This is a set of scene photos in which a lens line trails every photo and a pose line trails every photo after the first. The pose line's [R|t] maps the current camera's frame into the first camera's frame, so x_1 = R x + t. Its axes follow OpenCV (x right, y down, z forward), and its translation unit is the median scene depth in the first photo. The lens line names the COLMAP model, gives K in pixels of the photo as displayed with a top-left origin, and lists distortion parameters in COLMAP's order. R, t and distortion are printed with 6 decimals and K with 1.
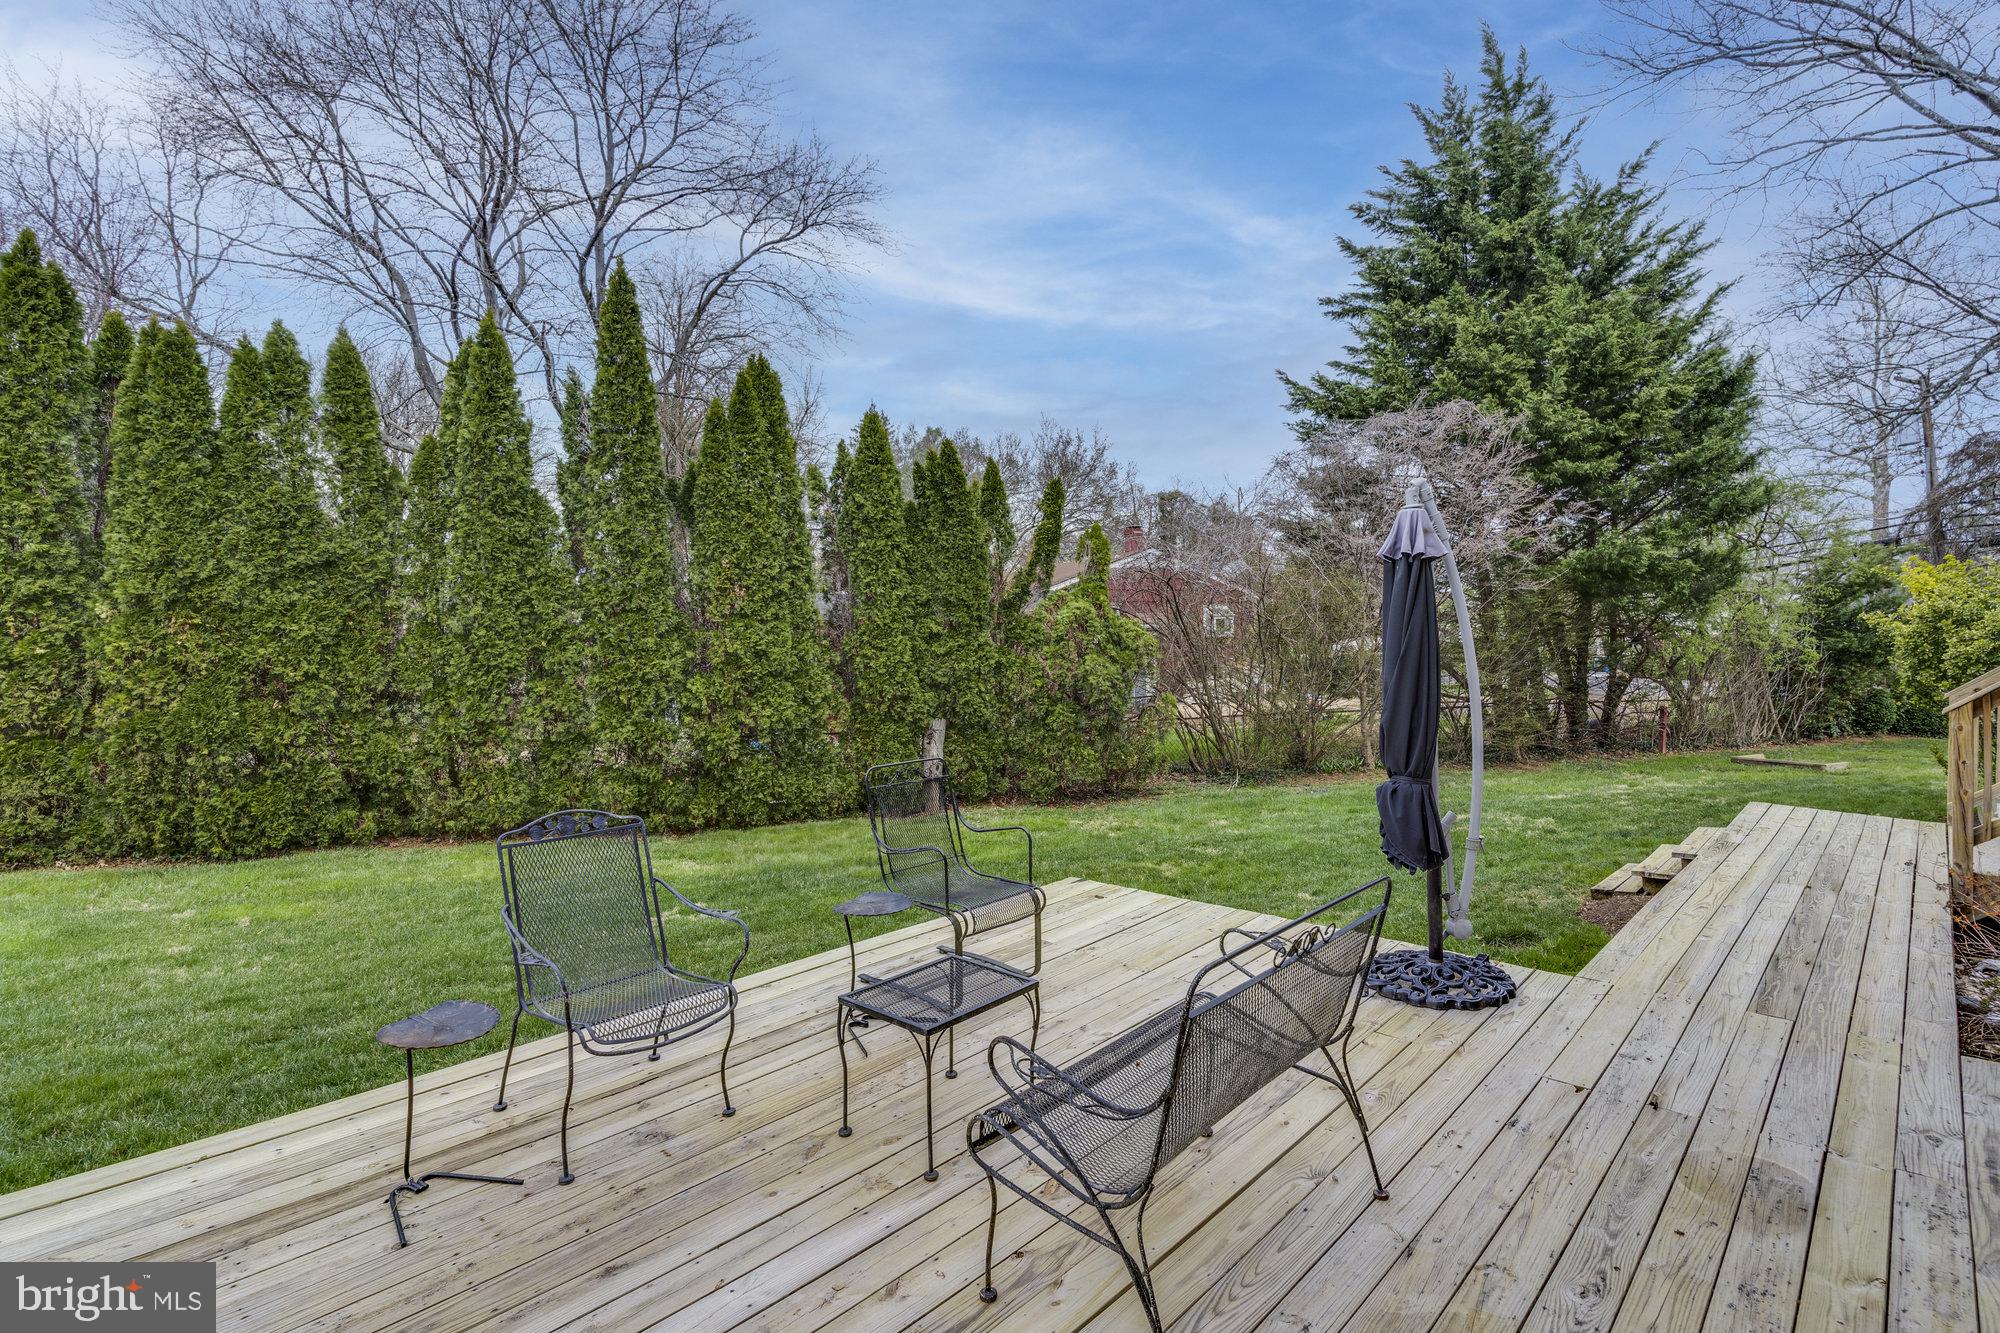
lens RADIAL K [[984.3, 0, 998.3], [0, 984.3, 694.3], [0, 0, 1]] dist [0.000813, 0.000437]
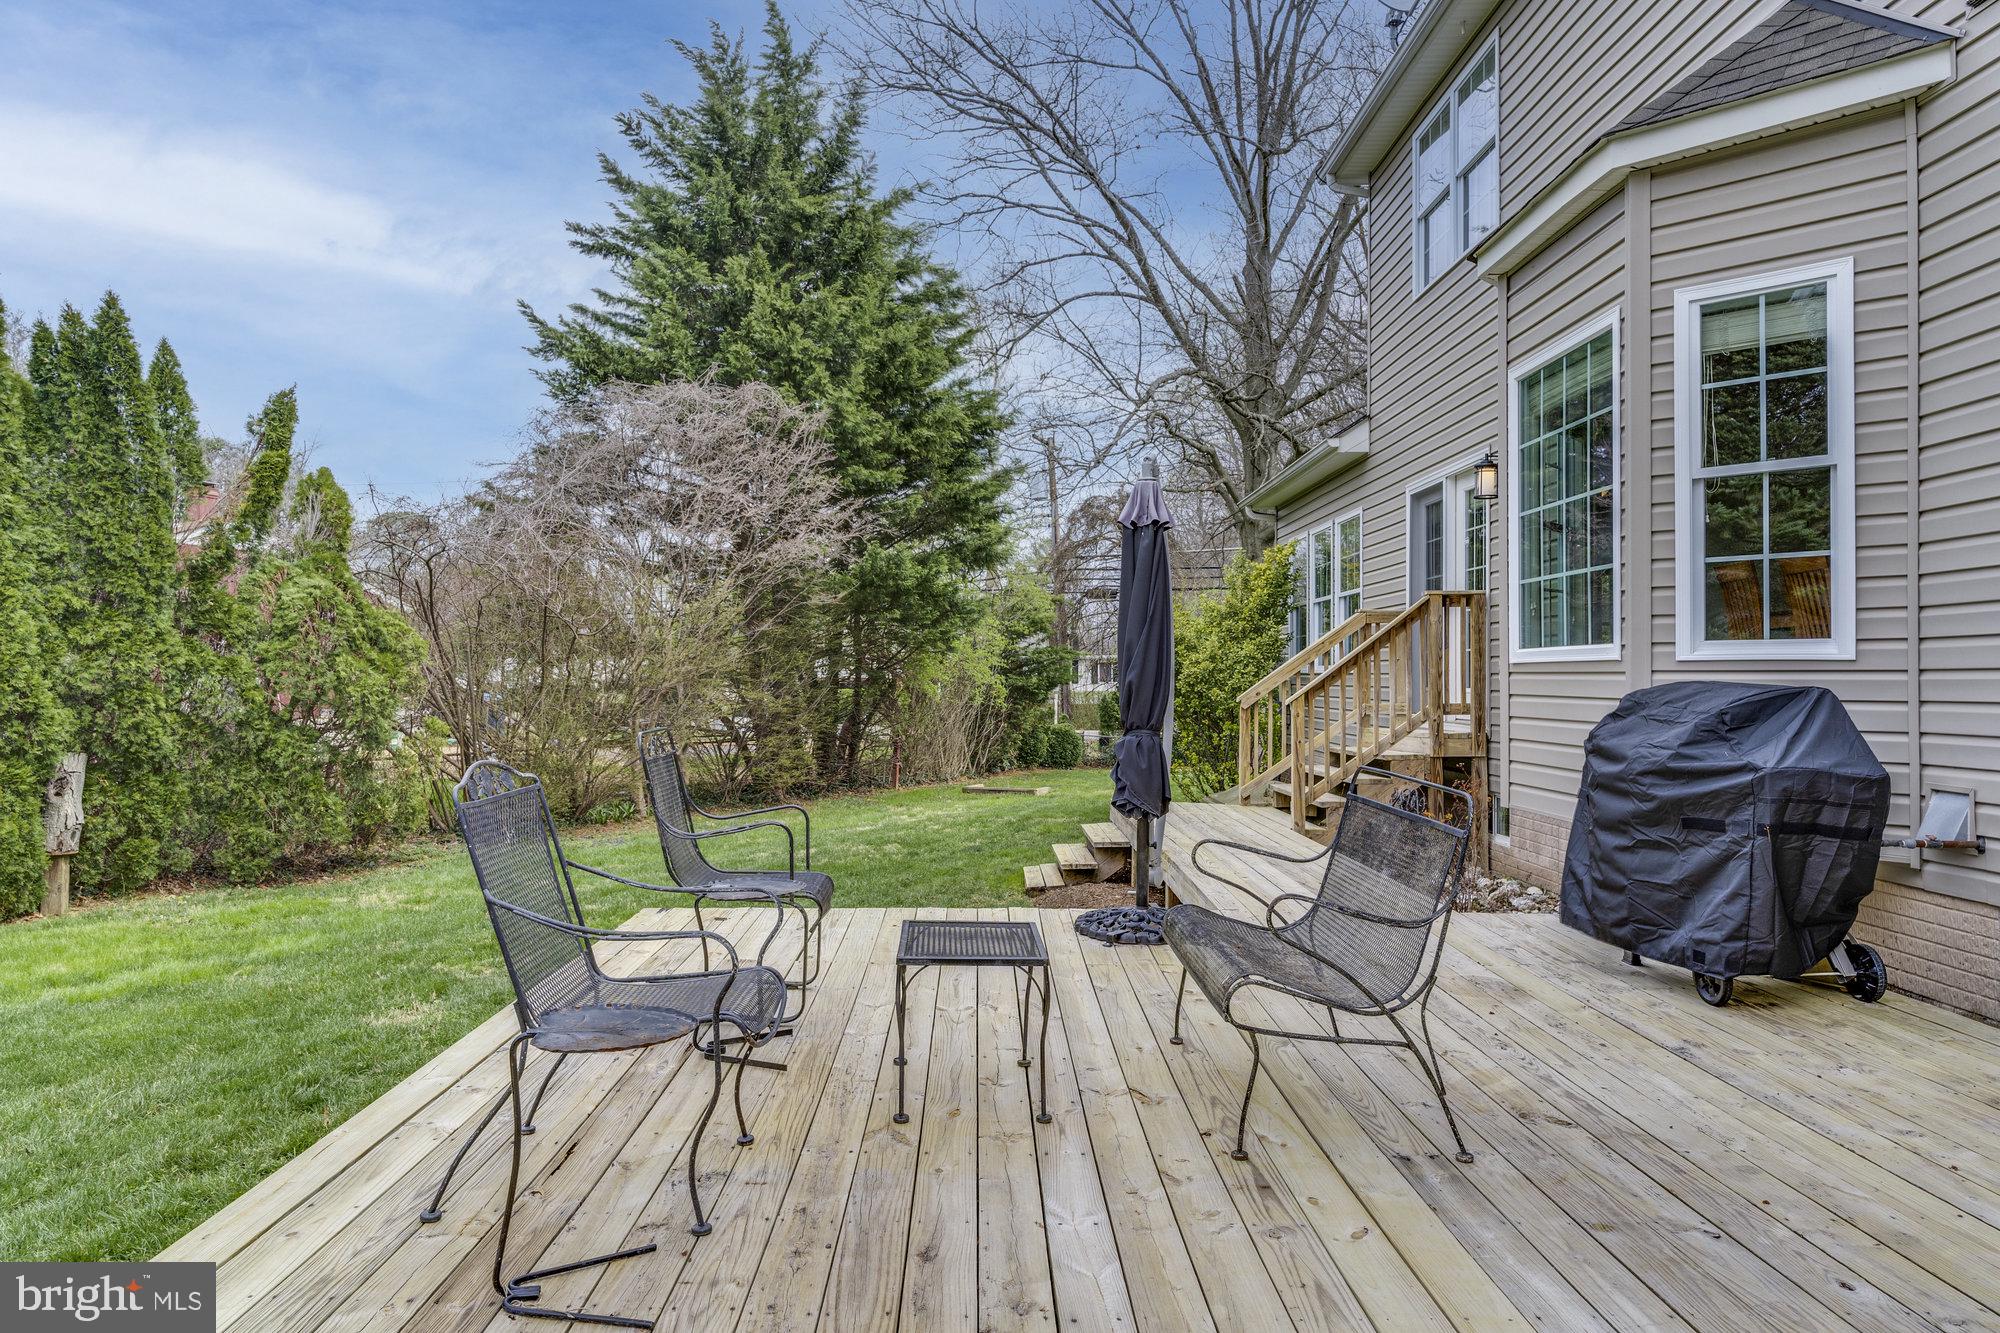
lens RADIAL K [[1323.8, 0, 991.8], [0, 1323.8, 683.2], [0, 0, 1]] dist [0.011185, 0.006191]
pose [[0.719537, 0.017506, 0.694234, -0.214011], [0.021669, 0.998629, -0.047642, 0.031517], [-0.694116, 0.049323, 0.718171, 0.028982]]
